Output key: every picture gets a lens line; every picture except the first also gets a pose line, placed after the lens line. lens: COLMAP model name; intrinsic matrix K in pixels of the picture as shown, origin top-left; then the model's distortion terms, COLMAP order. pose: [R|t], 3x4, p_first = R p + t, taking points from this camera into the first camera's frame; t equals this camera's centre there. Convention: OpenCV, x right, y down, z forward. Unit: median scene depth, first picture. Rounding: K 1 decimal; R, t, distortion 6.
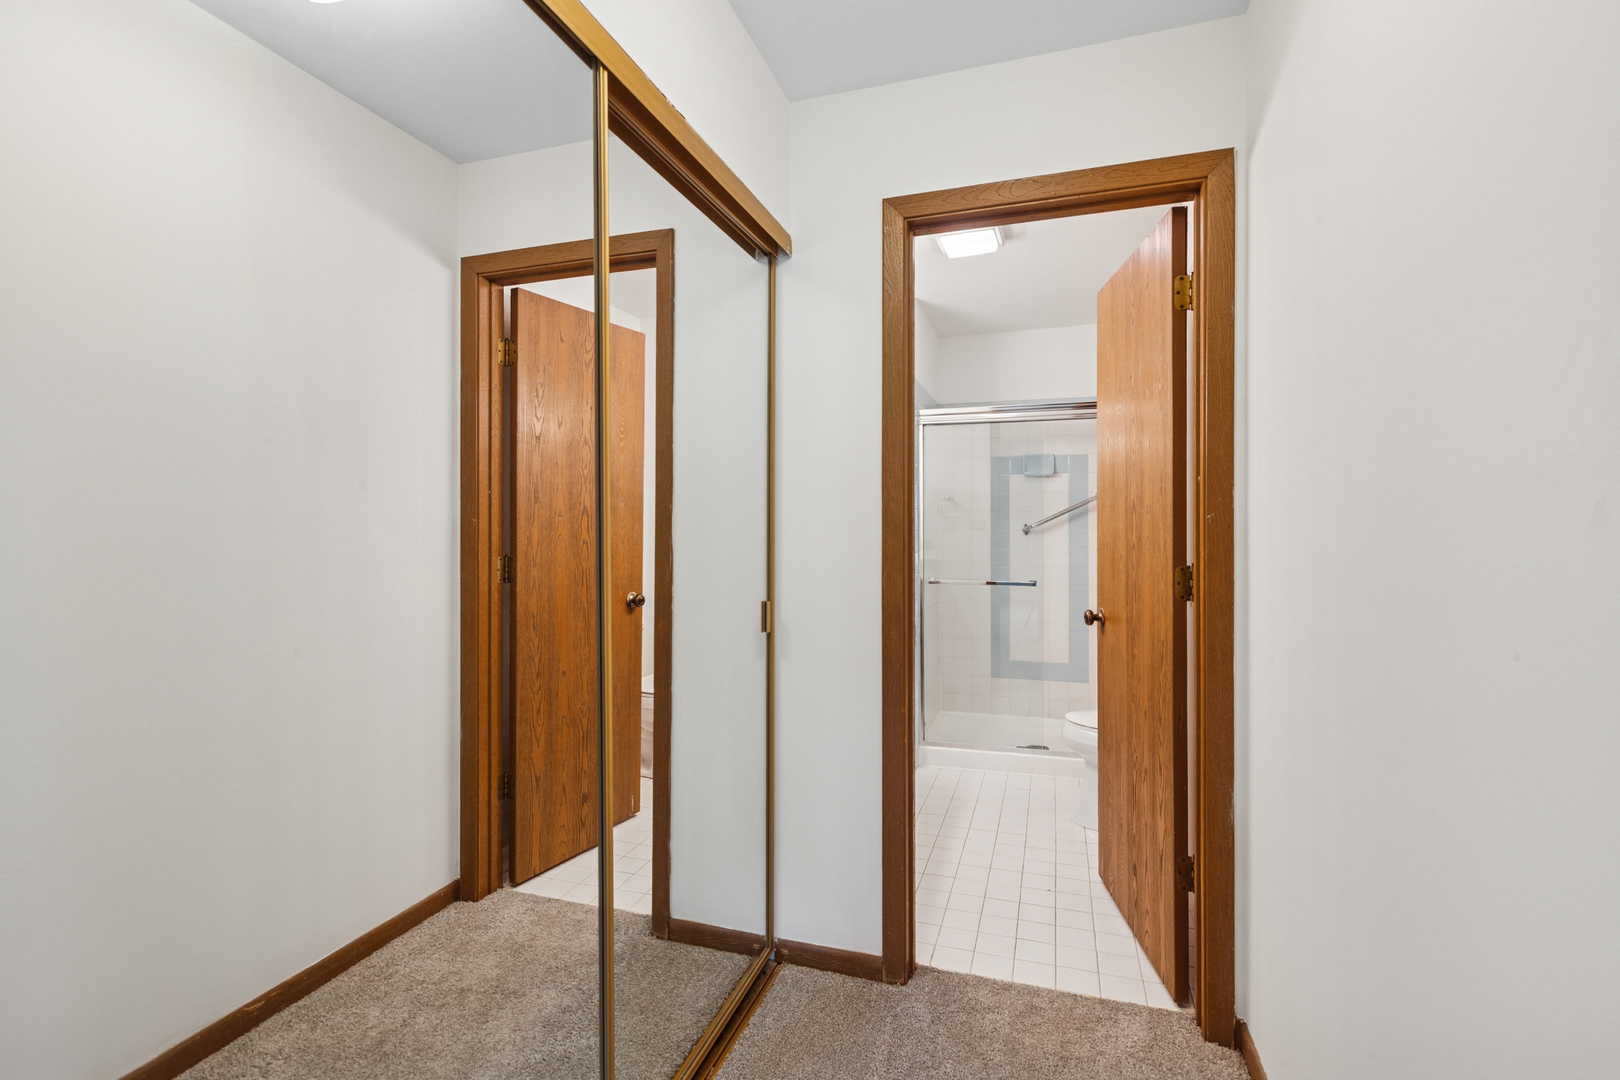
lens RADIAL K [[735.3, 0, 810.0], [0, 735.3, 540.0], [0, 0, 1]] dist [0.001205, 0.000638]
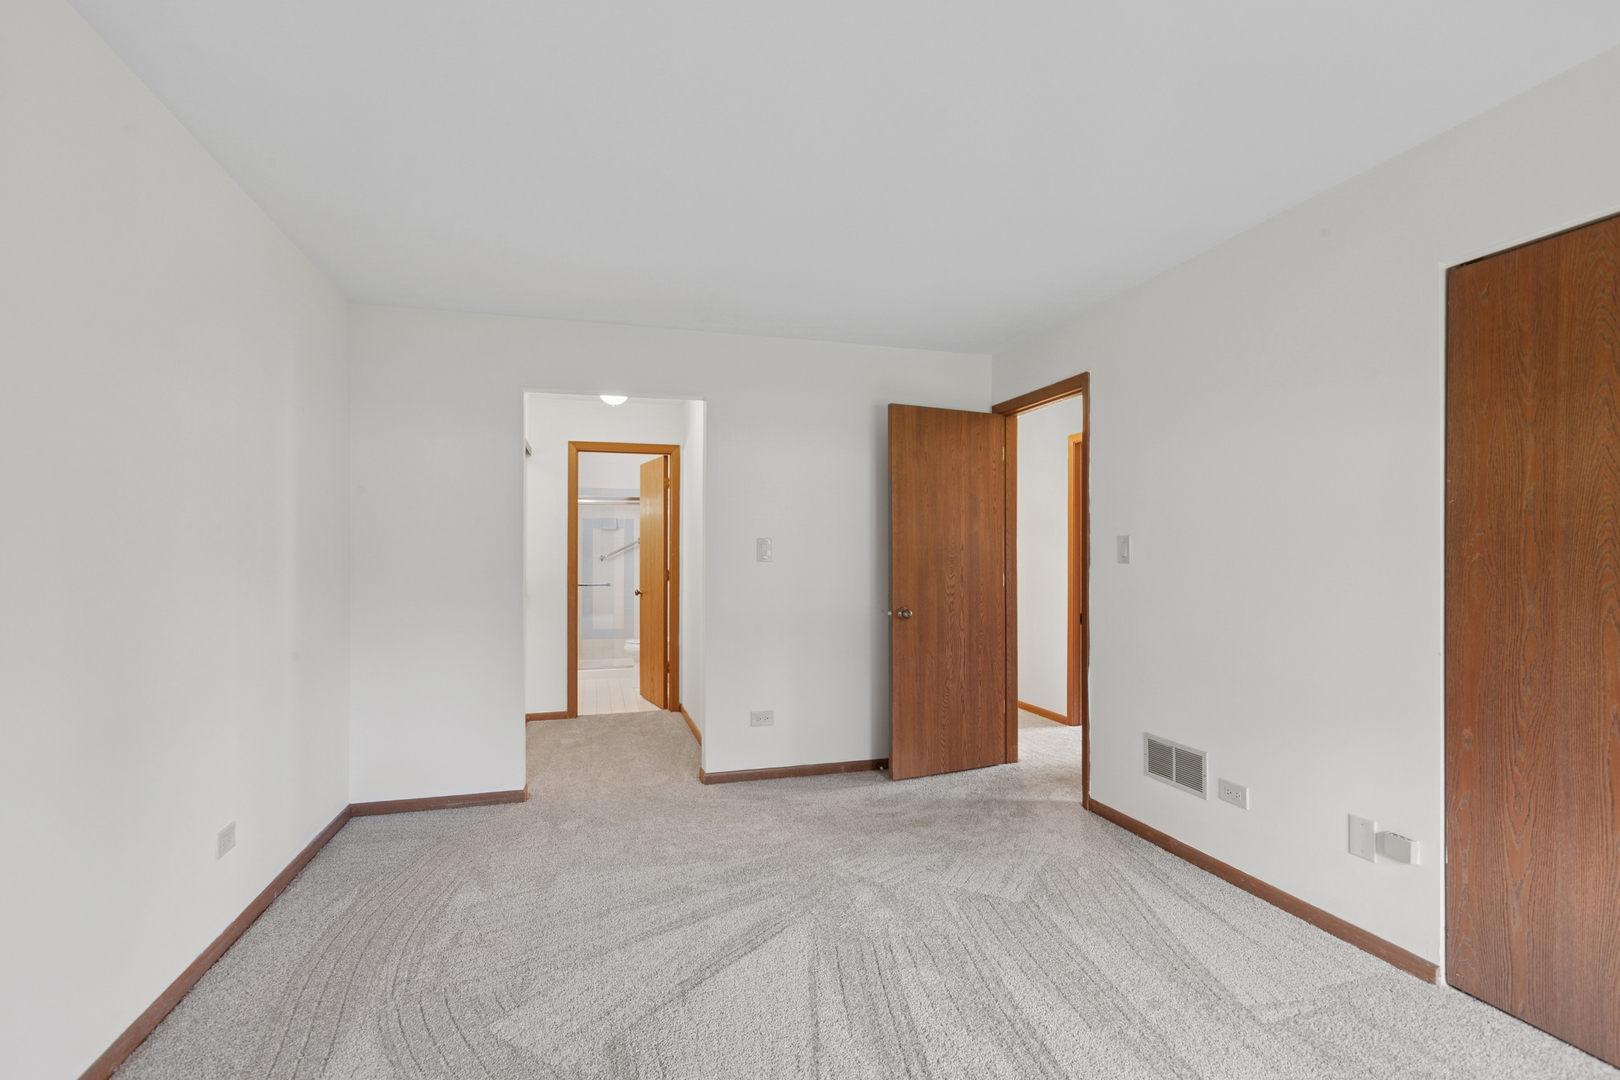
lens RADIAL K [[742.4, 0, 794.6], [0, 742.4, 563.7], [0, 0, 1]] dist [0.000925, 0.000183]
pose [[0.833485, 0.002418, 0.552536, -0.336611], [0.001419, 0.999978, -0.006518, 0.012561], [-0.552540, 0.006217, 0.833463, -0.830428]]
